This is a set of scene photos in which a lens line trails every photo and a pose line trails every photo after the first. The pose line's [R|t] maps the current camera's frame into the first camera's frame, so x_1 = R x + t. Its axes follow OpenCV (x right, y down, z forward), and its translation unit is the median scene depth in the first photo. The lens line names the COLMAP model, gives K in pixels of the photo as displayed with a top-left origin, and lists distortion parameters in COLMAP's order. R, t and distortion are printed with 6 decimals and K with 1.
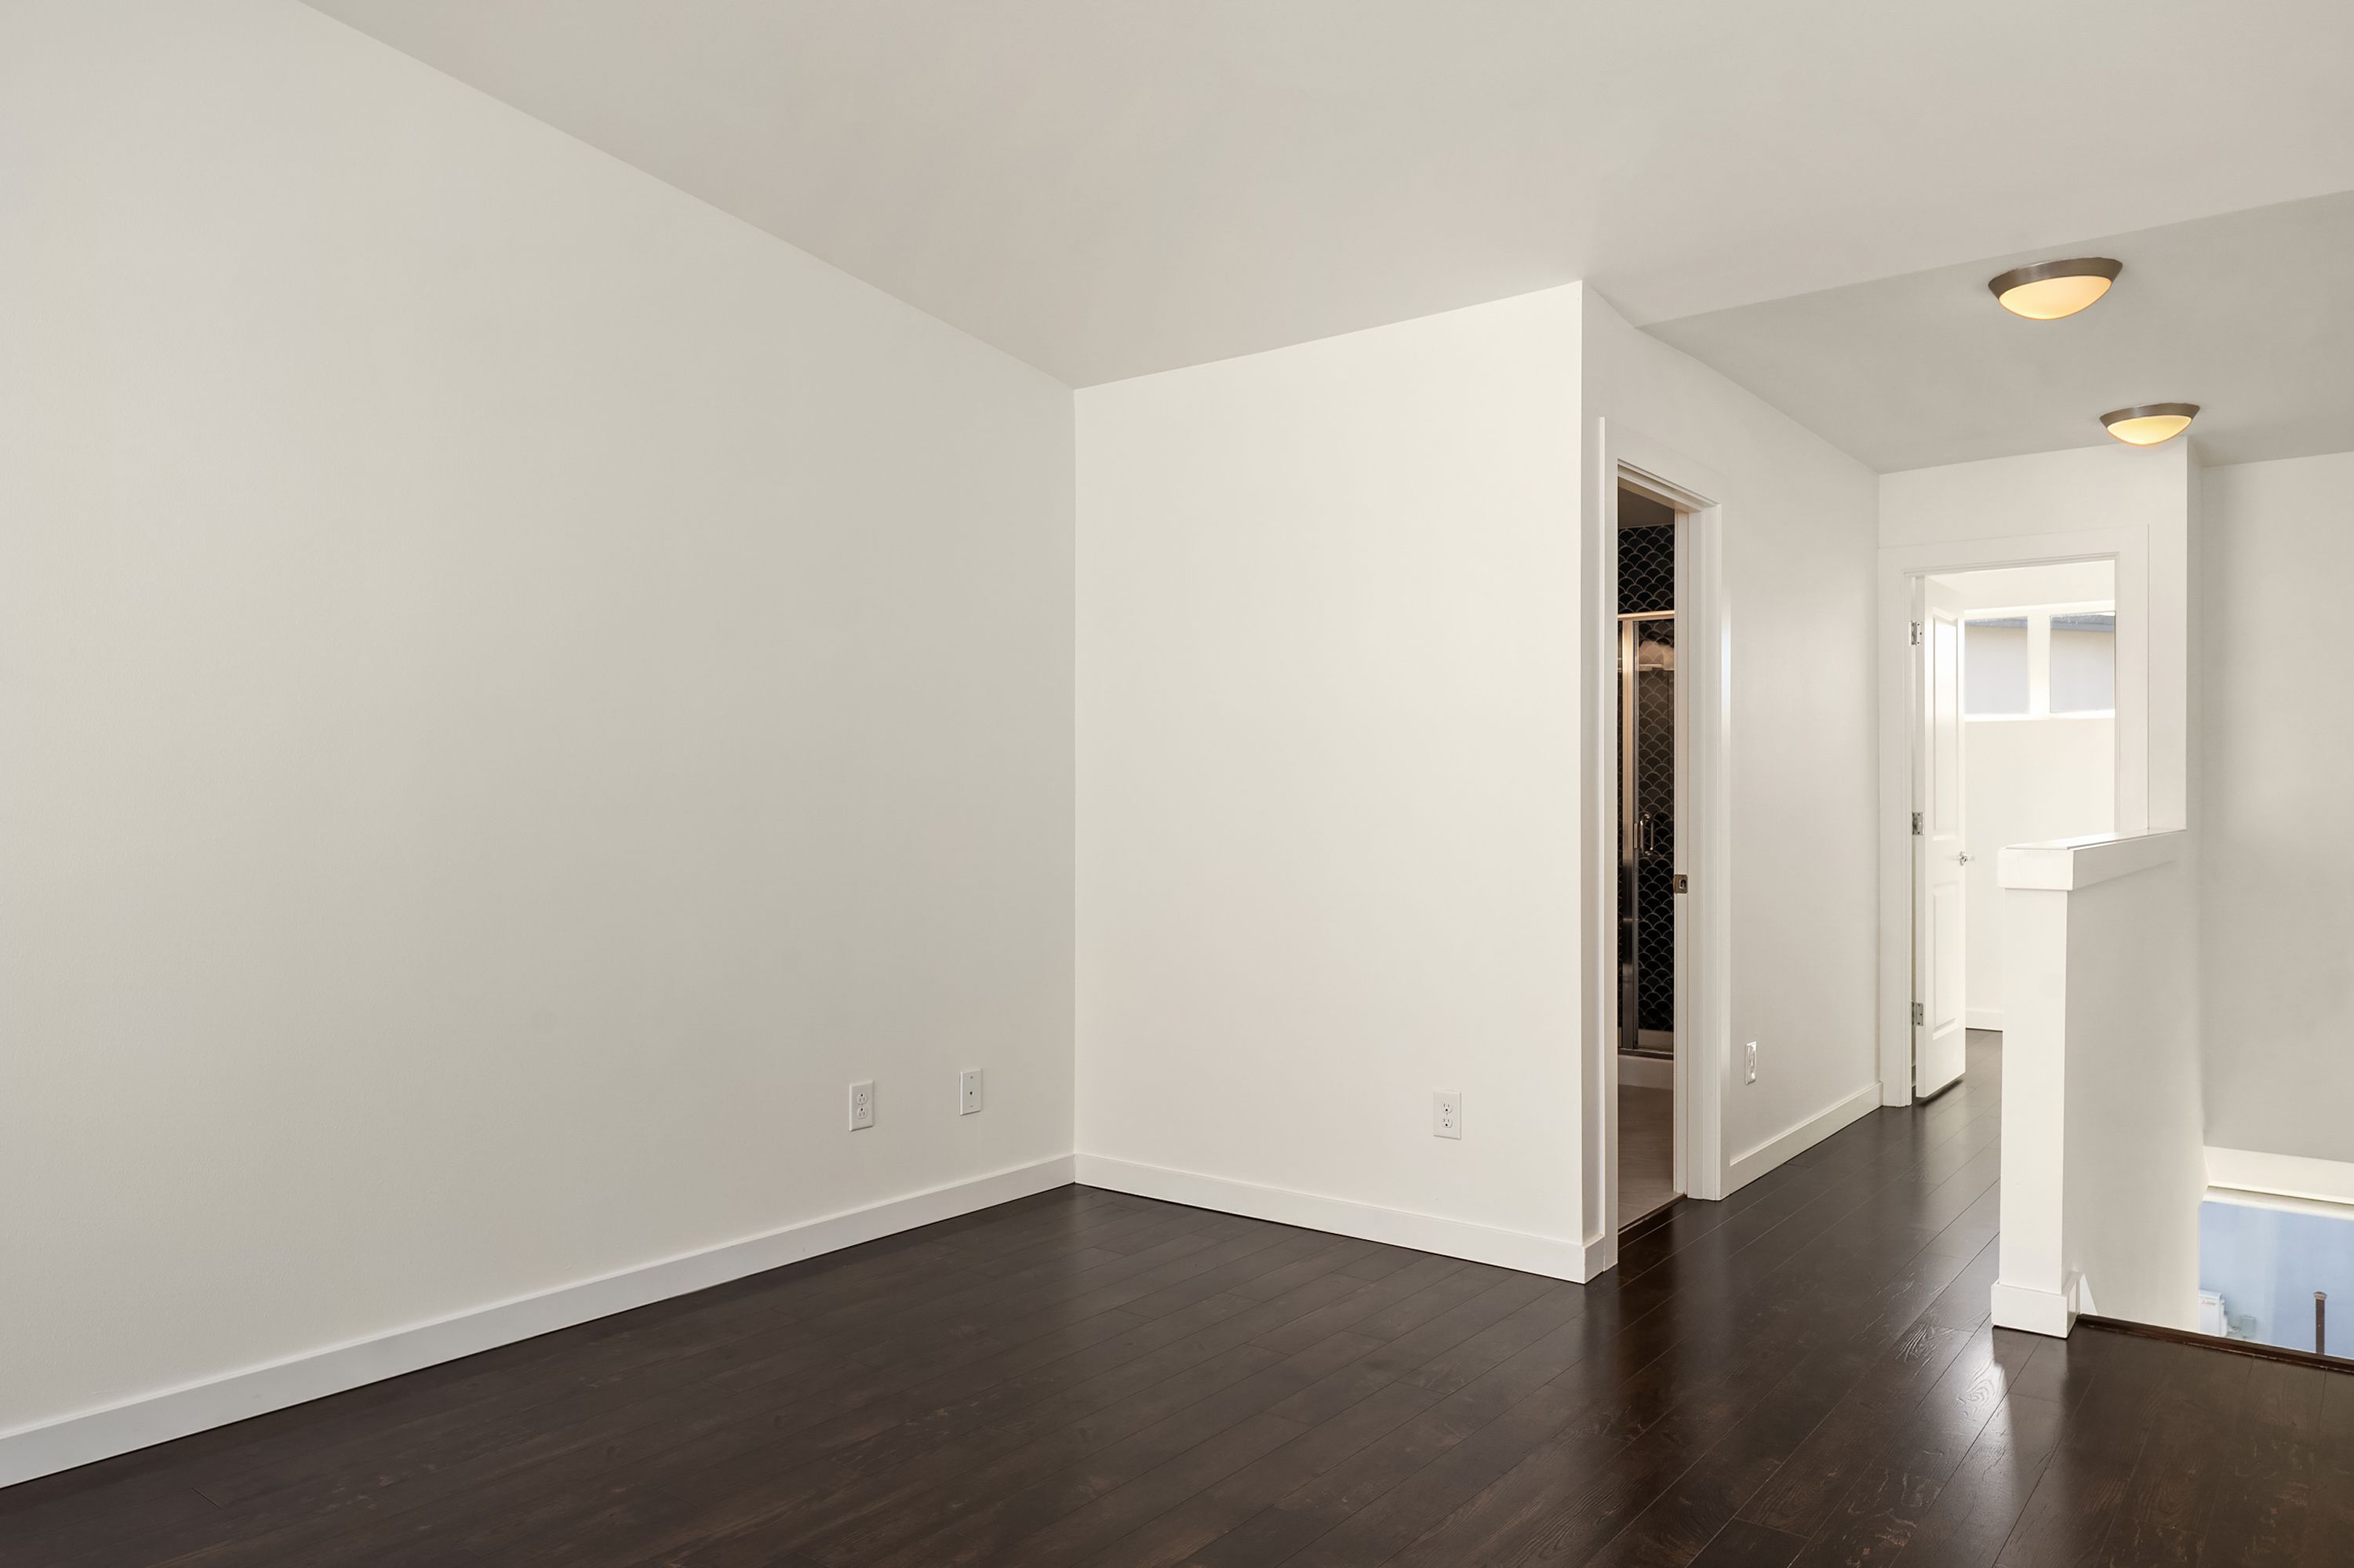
lens RADIAL K [[1569.6, 0, 1177.0], [0, 1569.6, 786.8], [0, 0, 1]] dist [0.000312, 0.003948]
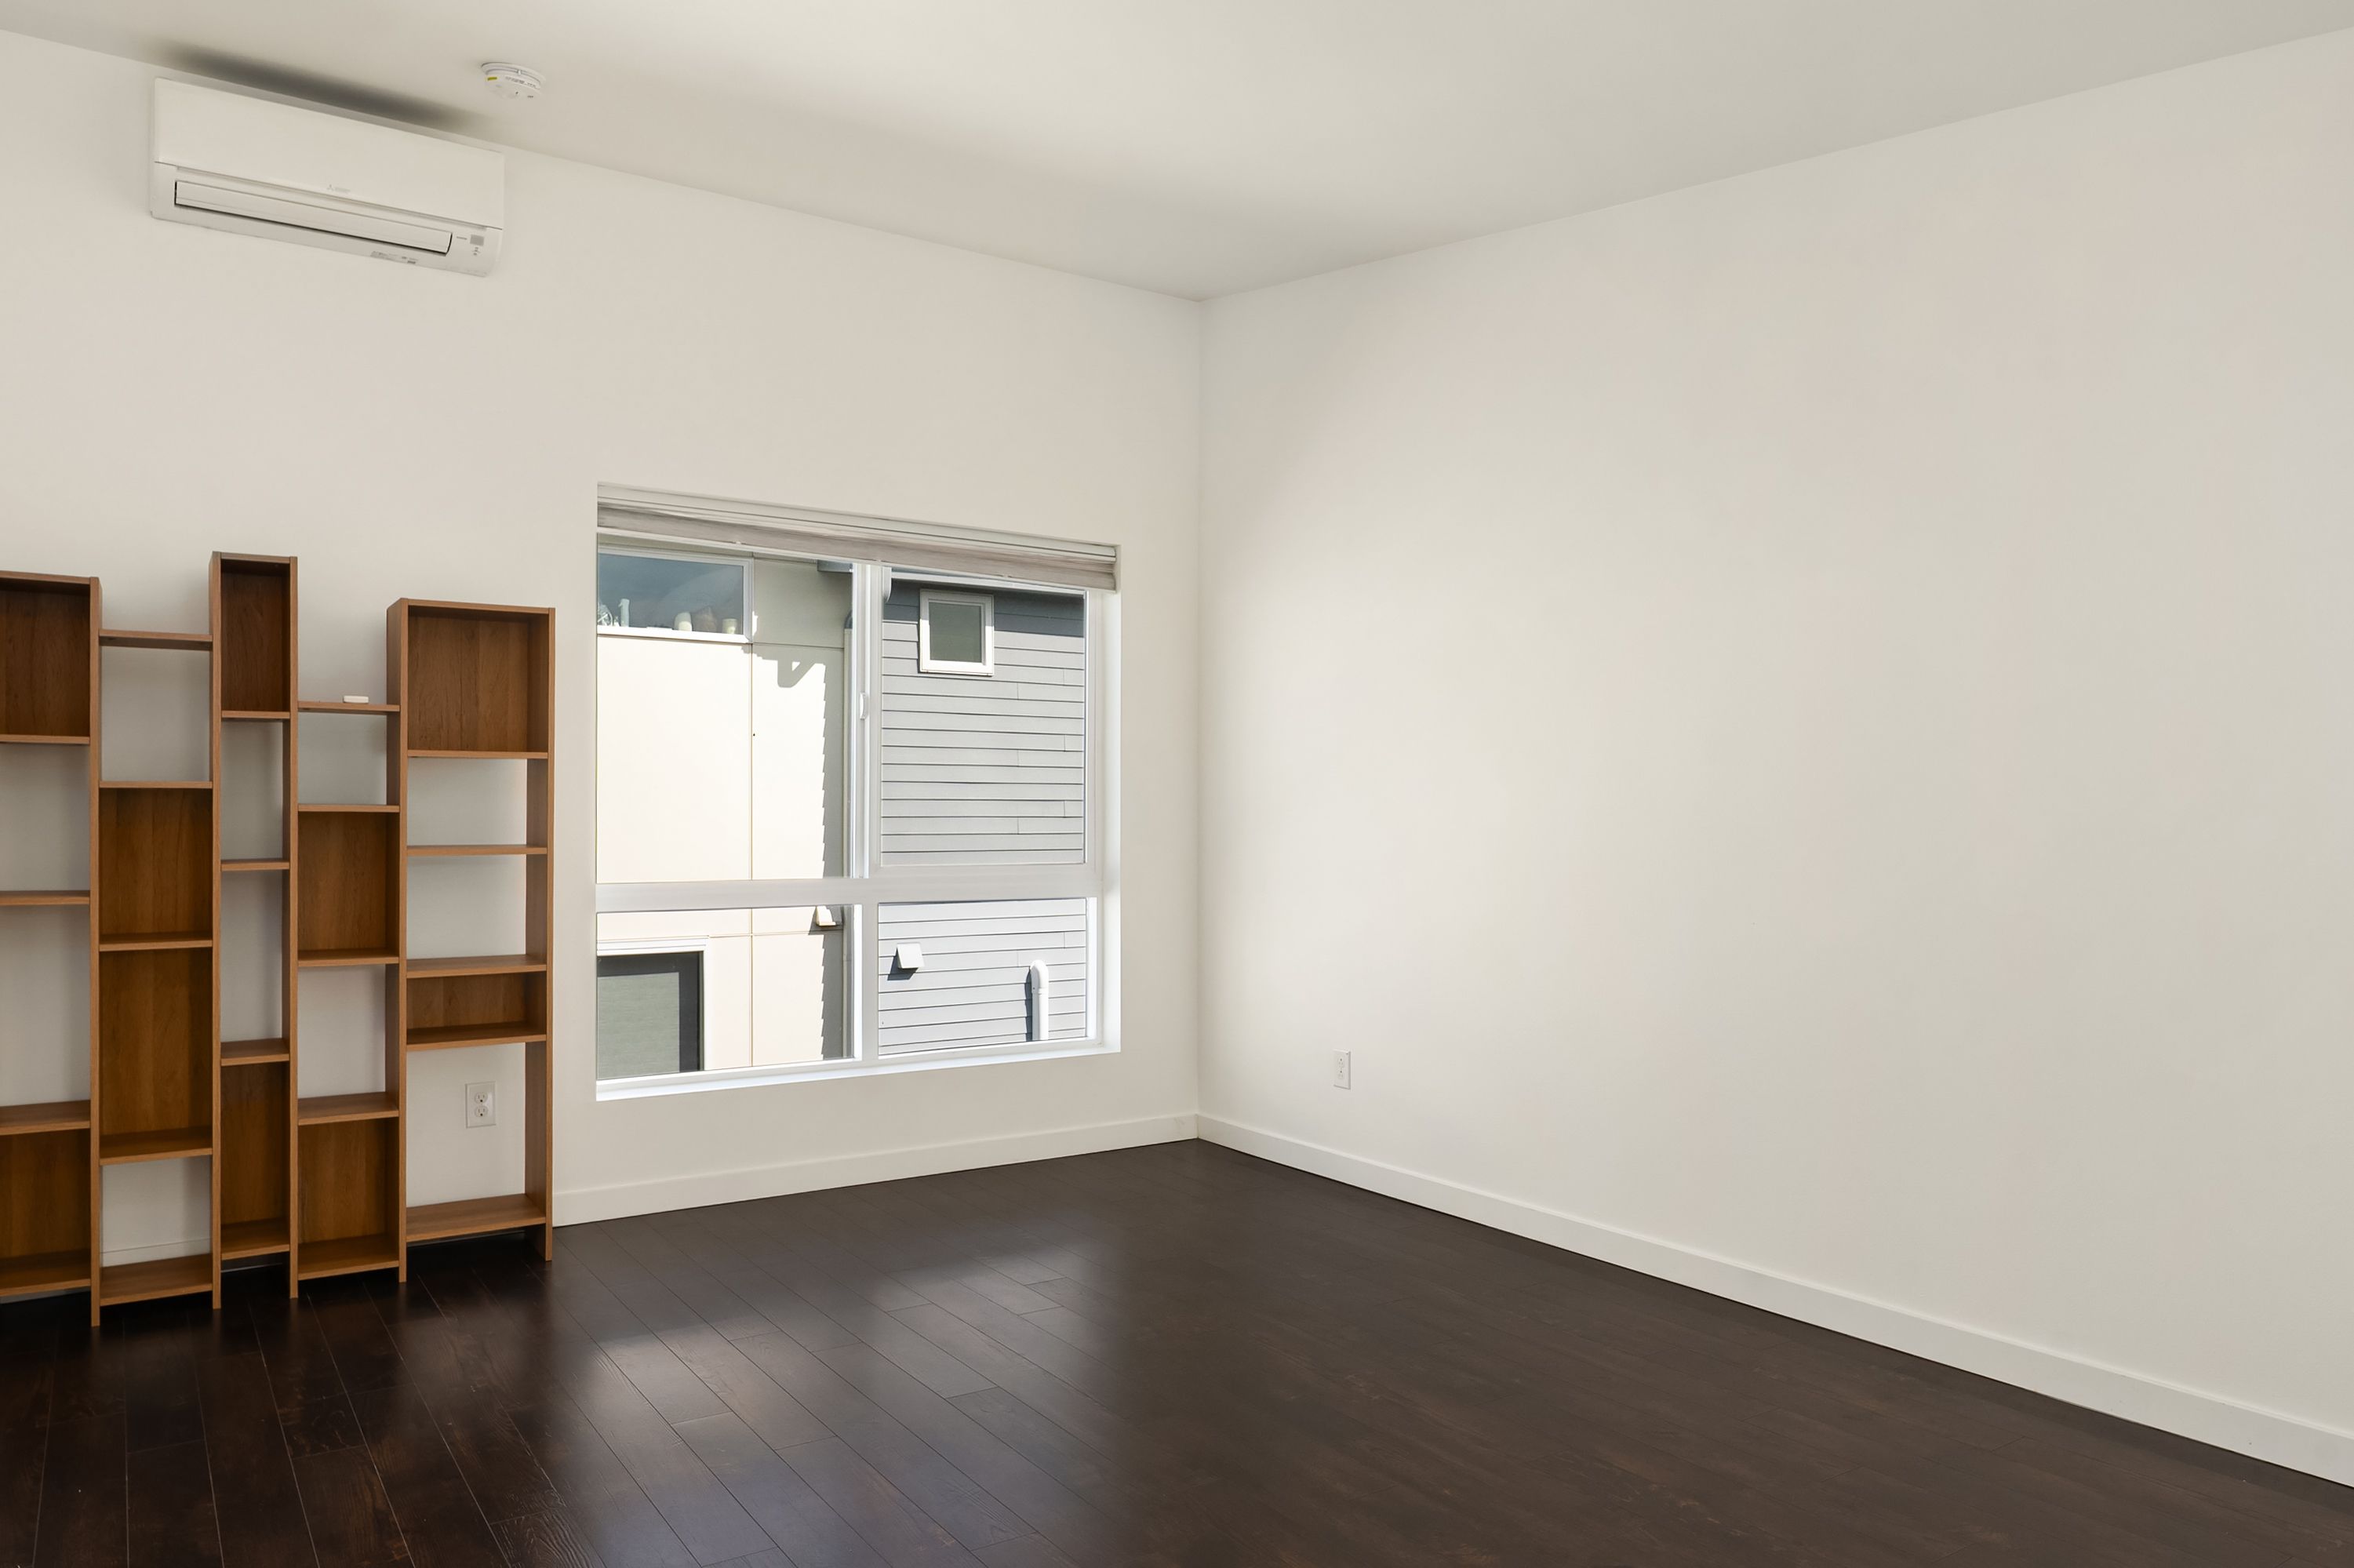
lens RADIAL K [[1569.6, 0, 1176.4], [0, 1569.6, 793.5], [0, 0, 1]] dist [0.000312, 0.003948]
pose [[-0.294662, -0.010567, -0.955543, 0.730351], [0.002270, 0.999928, -0.011758, 0.007279], [0.955599, -0.005634, -0.294617, 0.916258]]
